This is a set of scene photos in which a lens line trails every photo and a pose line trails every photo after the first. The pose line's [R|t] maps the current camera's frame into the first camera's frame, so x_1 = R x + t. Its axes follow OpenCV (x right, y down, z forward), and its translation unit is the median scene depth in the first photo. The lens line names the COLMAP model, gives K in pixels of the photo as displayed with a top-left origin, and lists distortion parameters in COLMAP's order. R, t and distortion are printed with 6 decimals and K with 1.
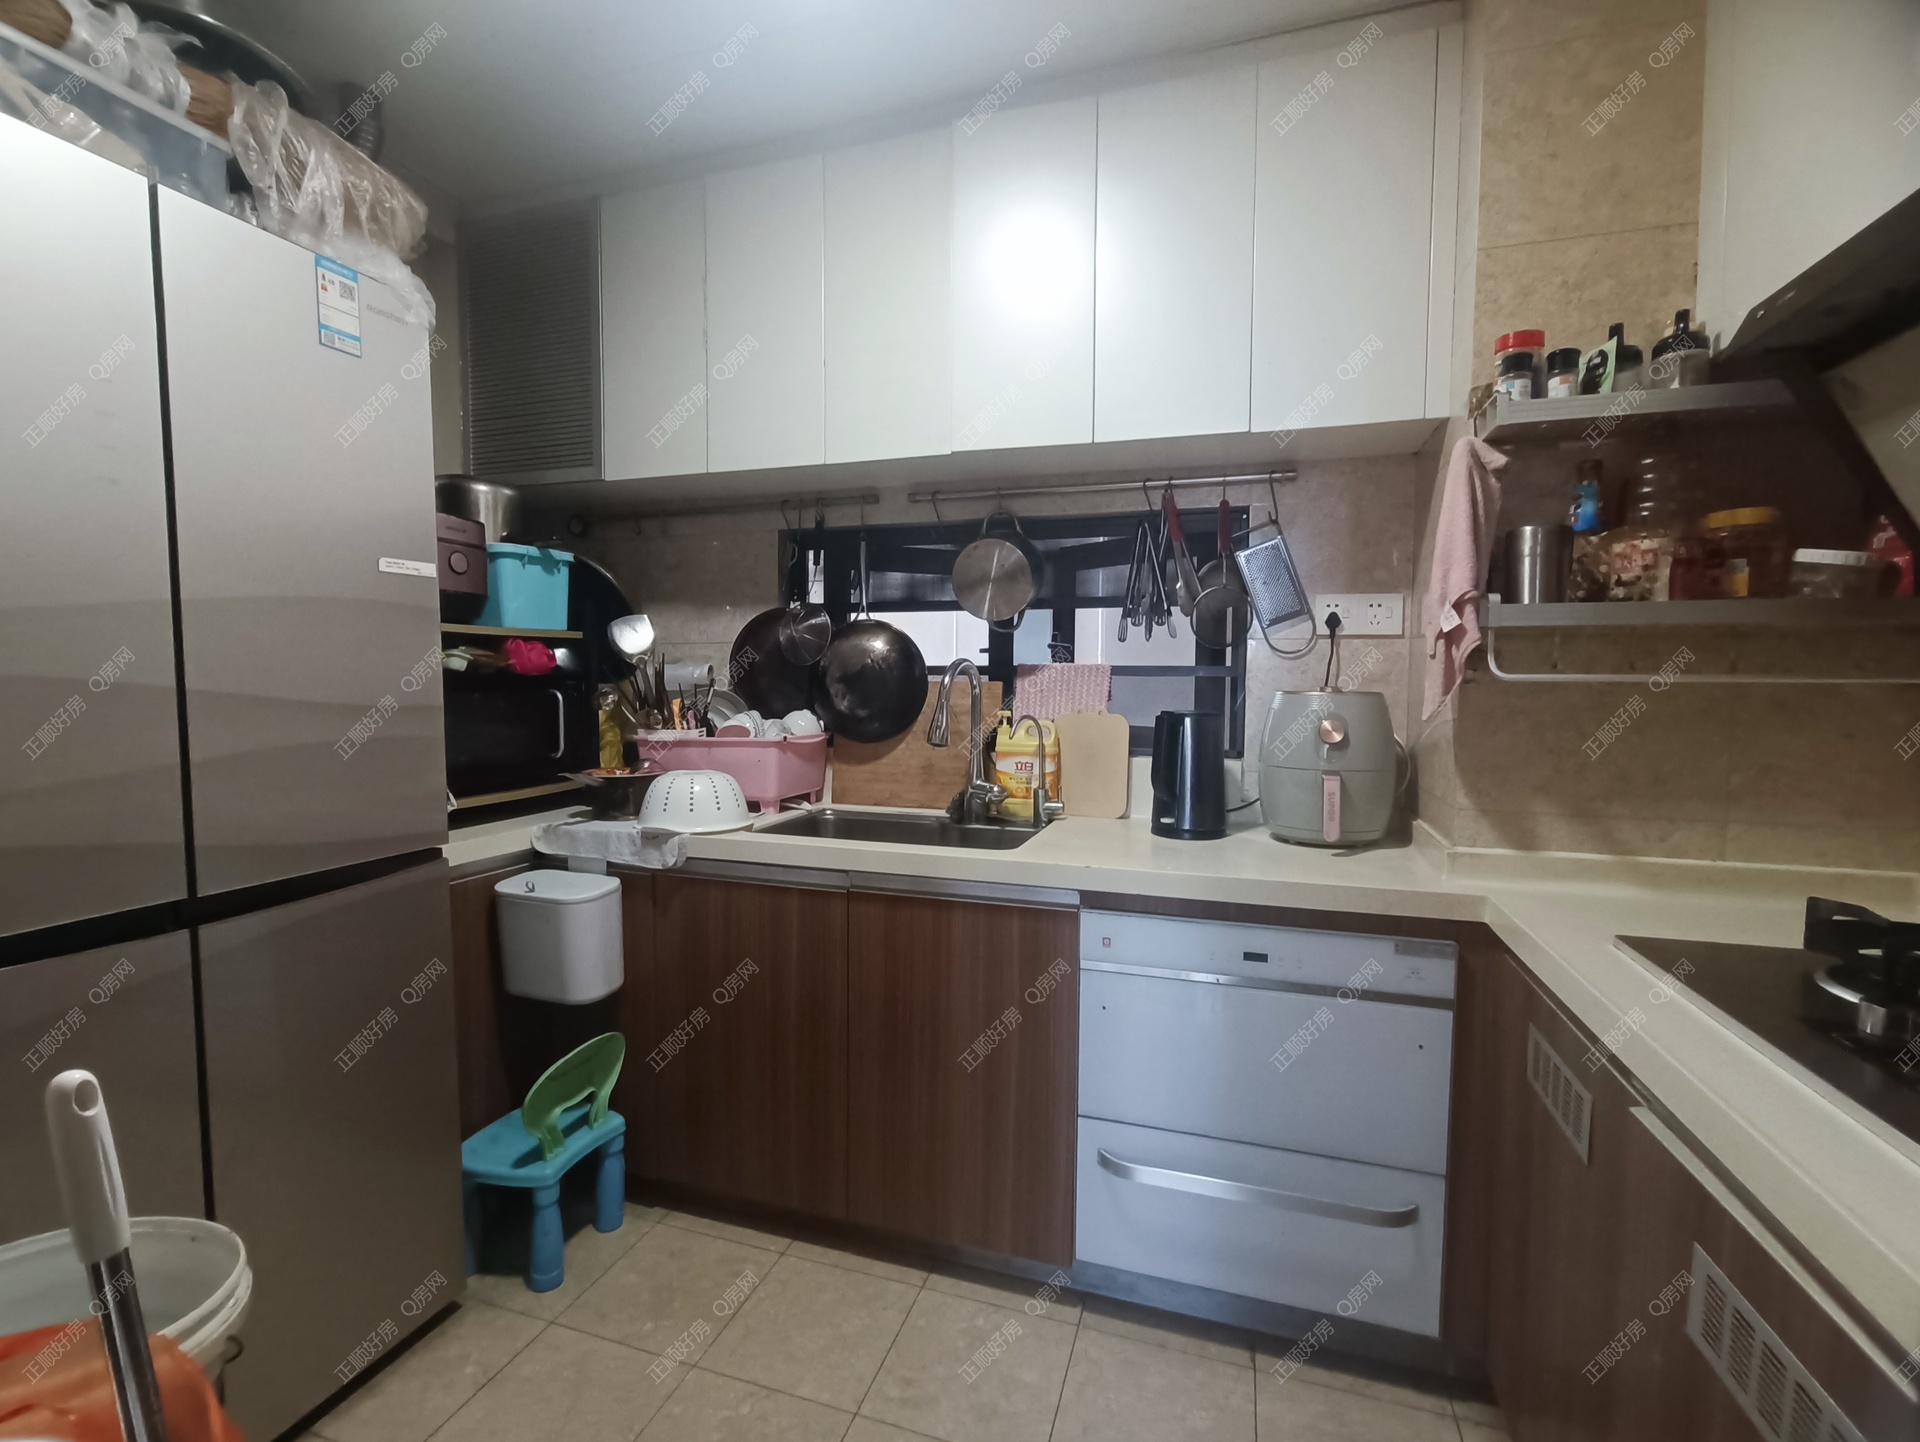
lens RADIAL K [[868.5, 0, 960.0], [0, 868.5, 729.1], [0, 0, 1]] dist [-0.007886, 0.001761]
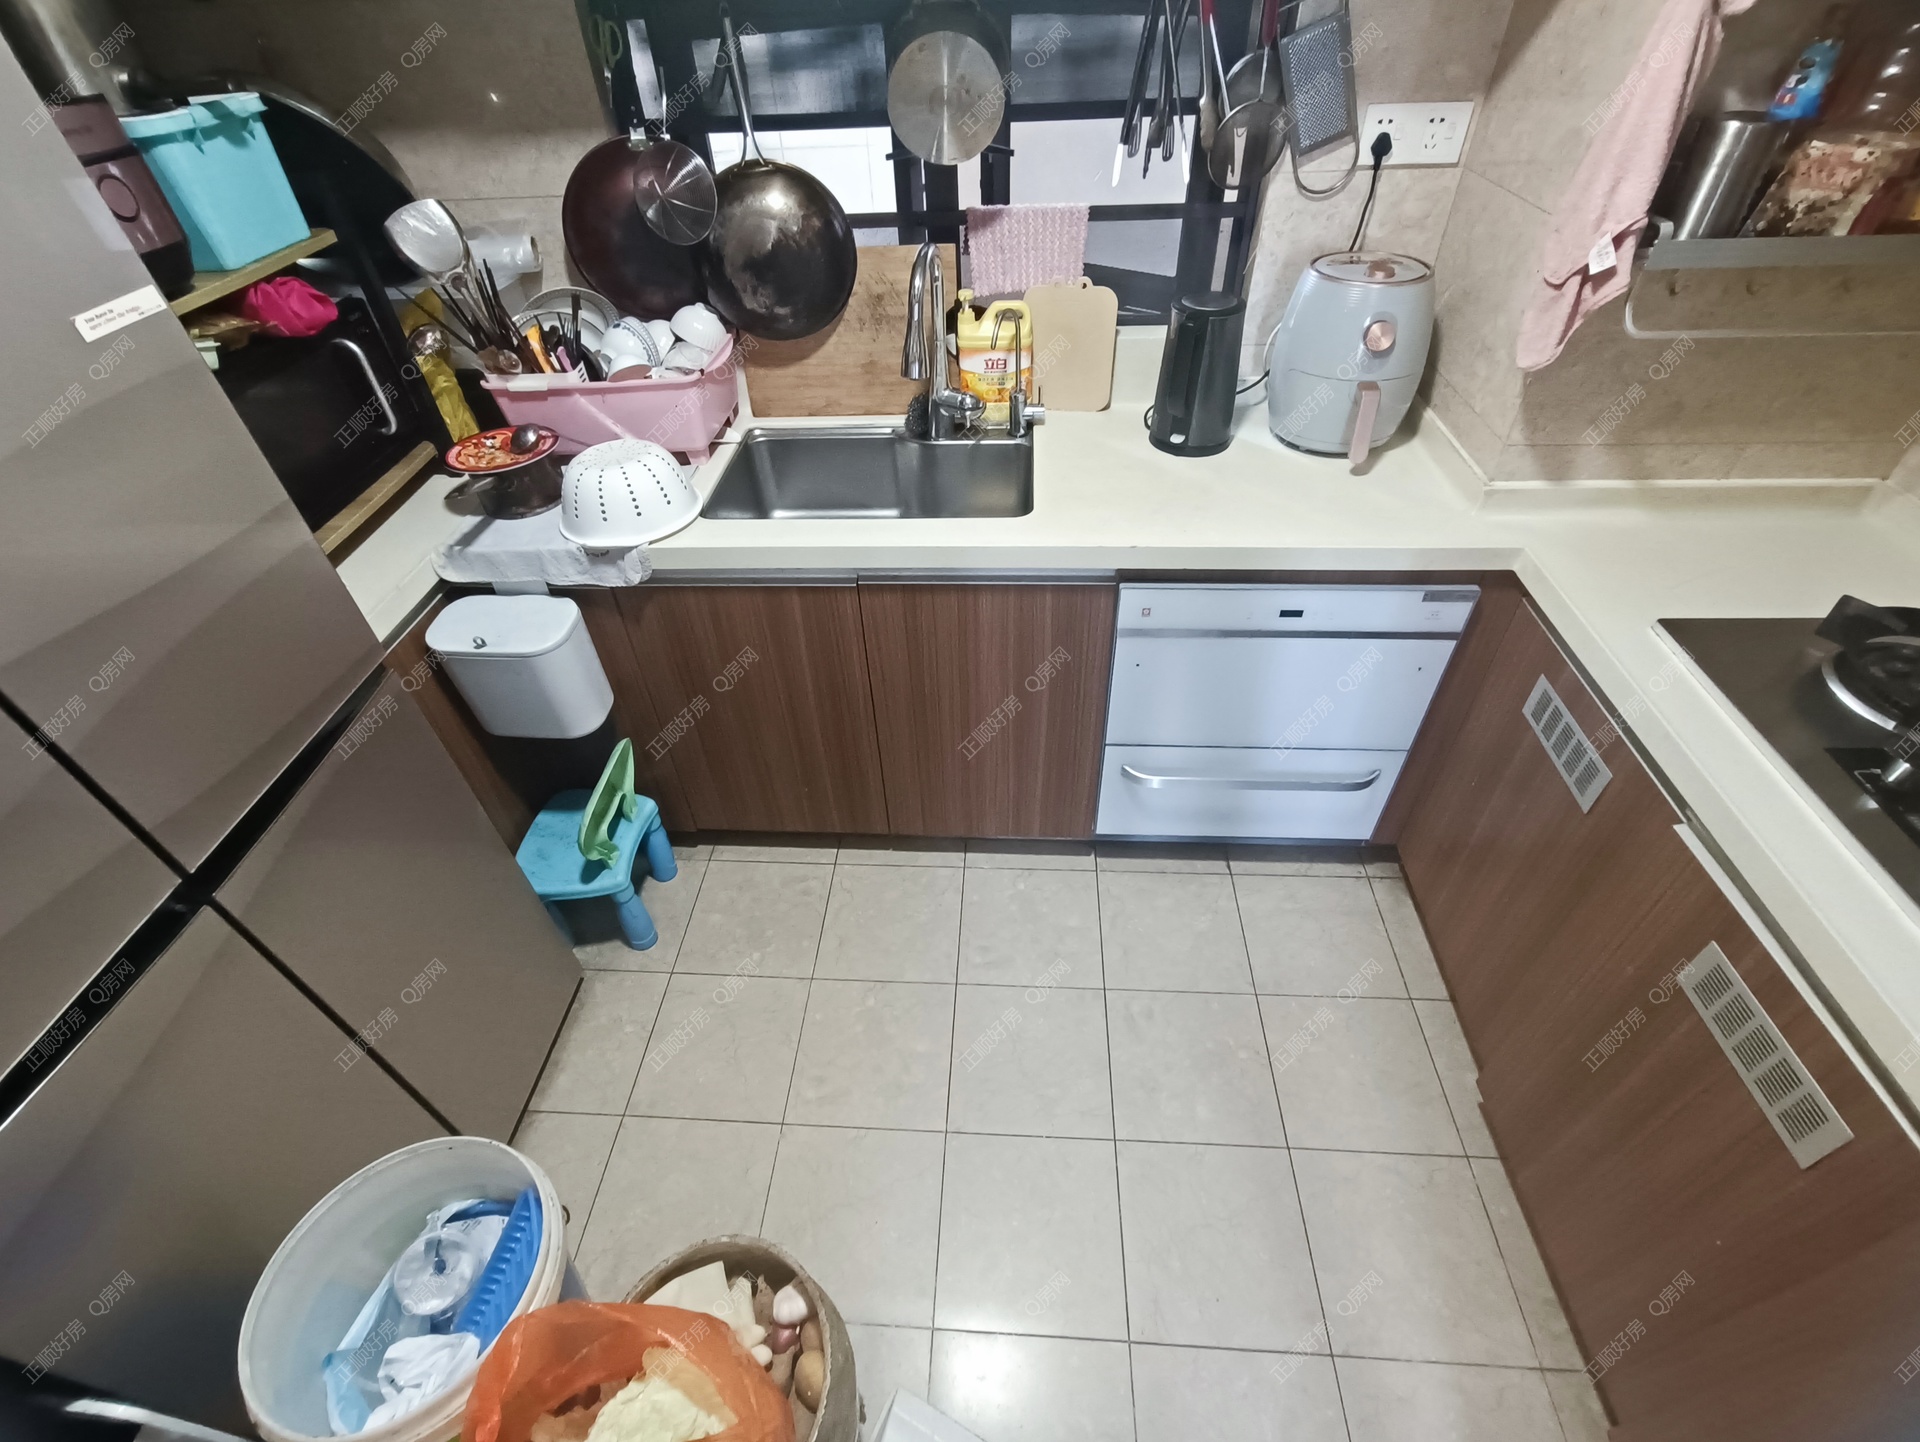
lens RADIAL K [[868.5, 0, 959.4], [0, 868.5, 722.4], [0, 0, 1]] dist [-0.007886, 0.001761]
pose [[0.966108, -0.202001, 0.160723, -0.190495], [0.057291, 0.774877, 0.629510, -0.252451], [-0.251702, -0.598966, 0.760188, 0.190916]]
